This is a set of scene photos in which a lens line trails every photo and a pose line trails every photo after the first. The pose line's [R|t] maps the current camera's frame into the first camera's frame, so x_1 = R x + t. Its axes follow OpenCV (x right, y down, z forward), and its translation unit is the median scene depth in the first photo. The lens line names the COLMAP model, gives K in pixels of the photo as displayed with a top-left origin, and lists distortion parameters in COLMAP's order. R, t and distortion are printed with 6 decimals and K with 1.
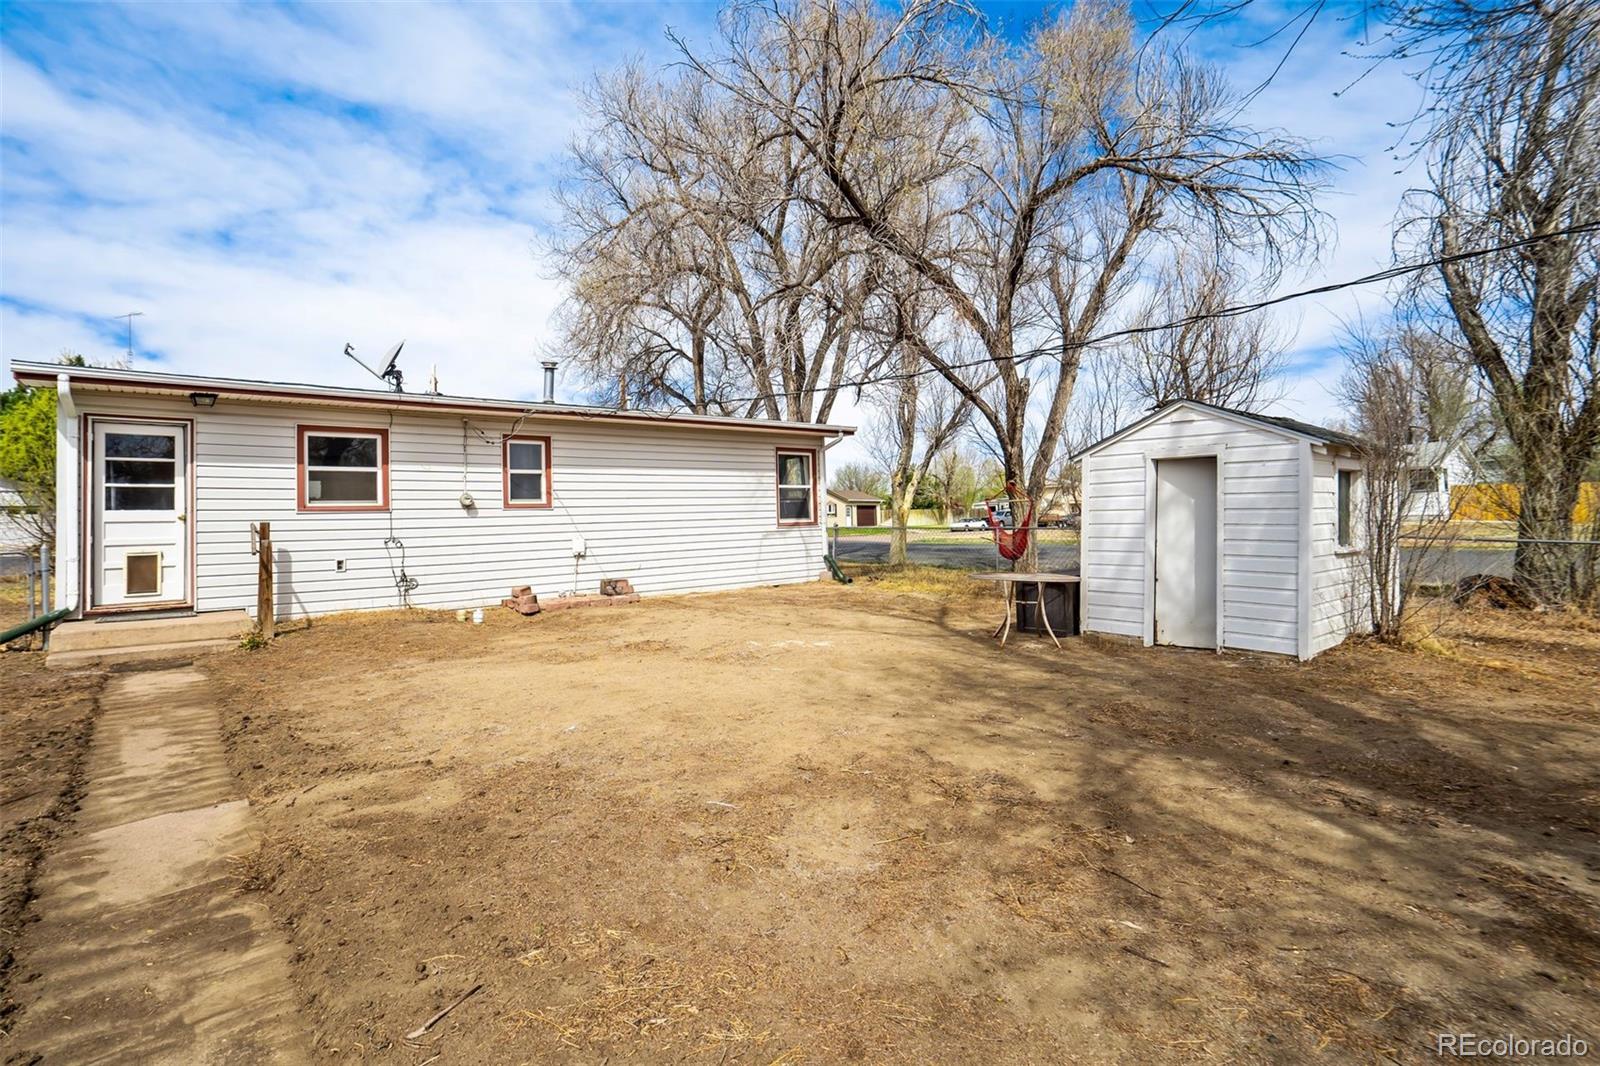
lens RADIAL K [[756.7, 0, 807.4], [0, 756.7, 519.4], [0, 0, 1]] dist [-0.021334, 0.008336]
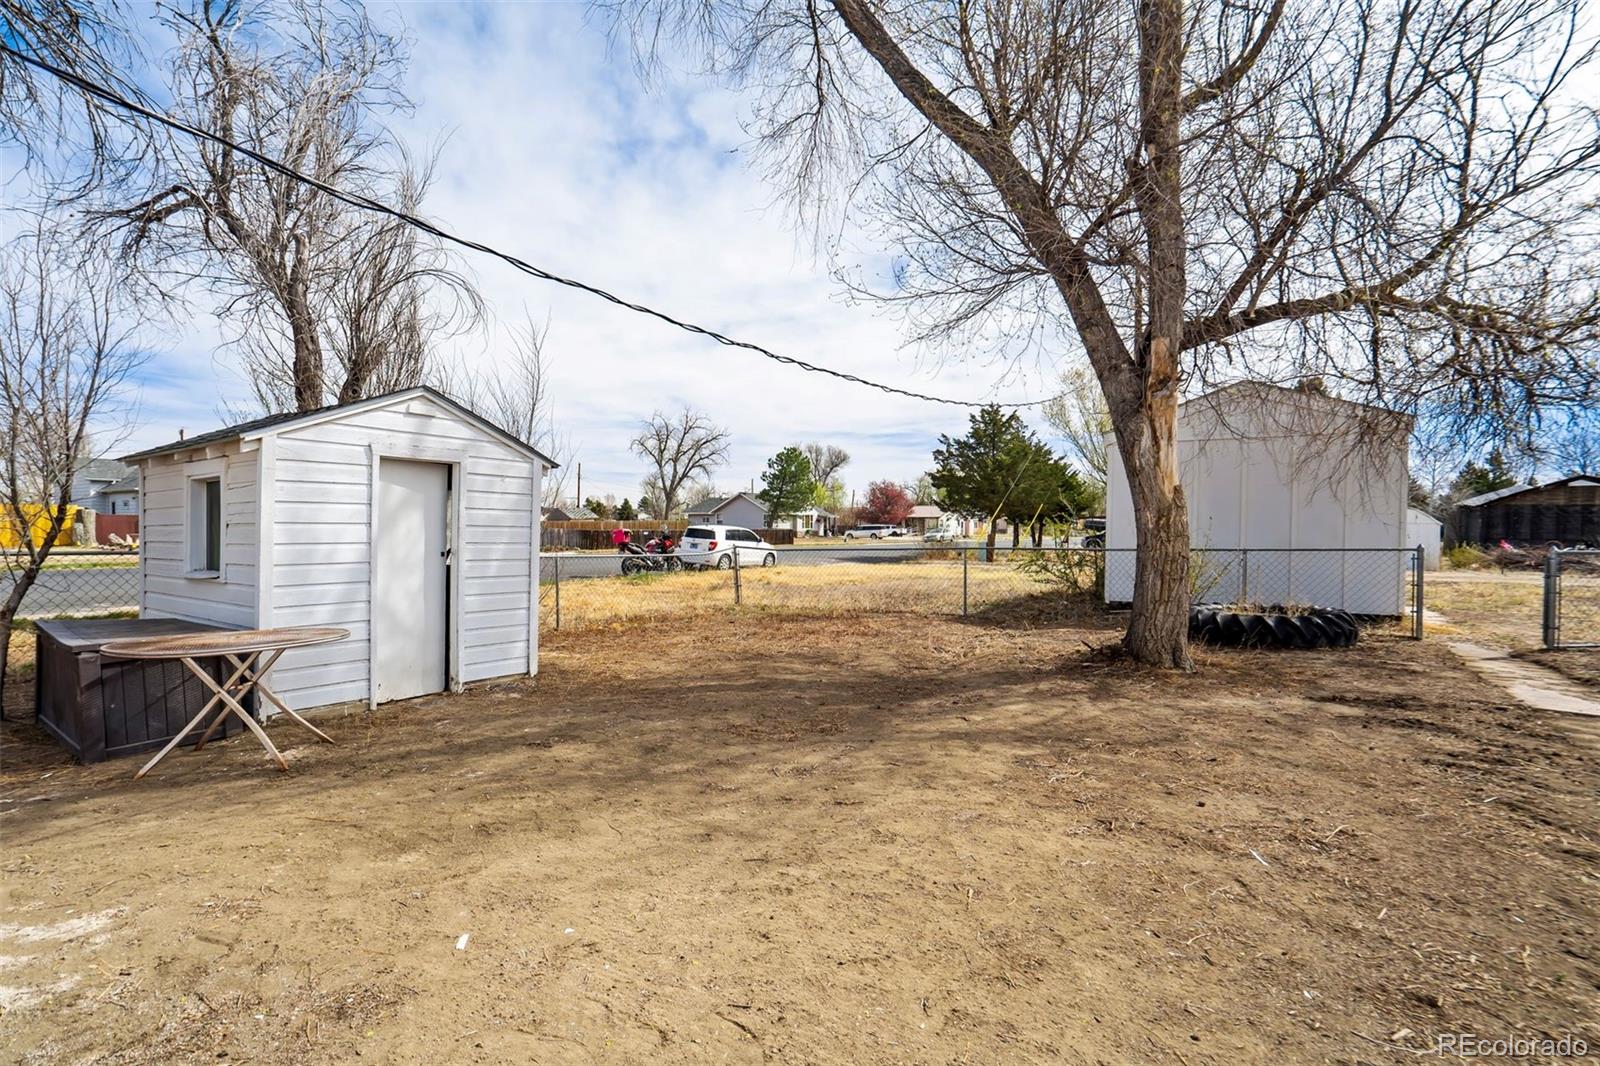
lens RADIAL K [[756.7, 0, 799.2], [0, 756.7, 542.0], [0, 0, 1]] dist [-0.021334, 0.008336]
pose [[-0.272618, -0.003238, 0.962117, -0.753646], [0.001681, 0.999991, 0.003841, 0.004686], [-0.962121, 0.002665, -0.272610, 1.630620]]
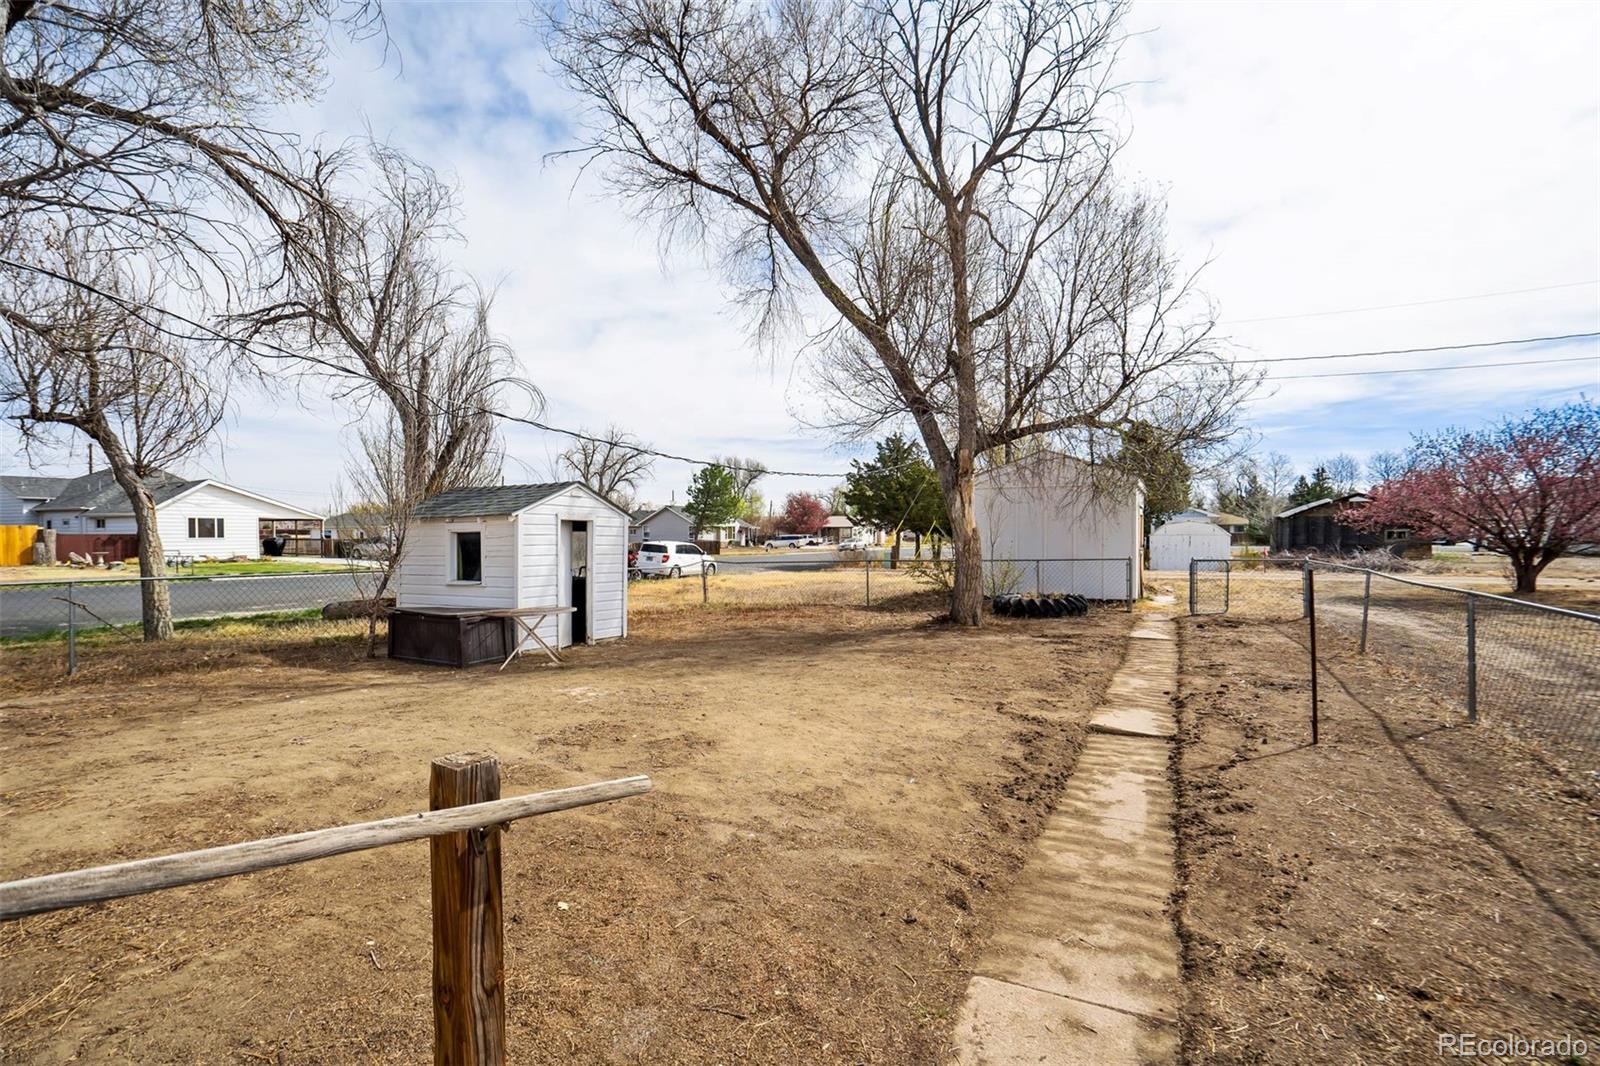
lens RADIAL K [[756.7, 0, 806.4], [0, 756.7, 530.3], [0, 0, 1]] dist [-0.021334, 0.008336]
pose [[-0.386786, 0.024268, 0.921850, -2.117465], [0.011324, 0.999703, -0.021566, -0.048549], [-0.922100, 0.002097, -0.386946, 2.278329]]
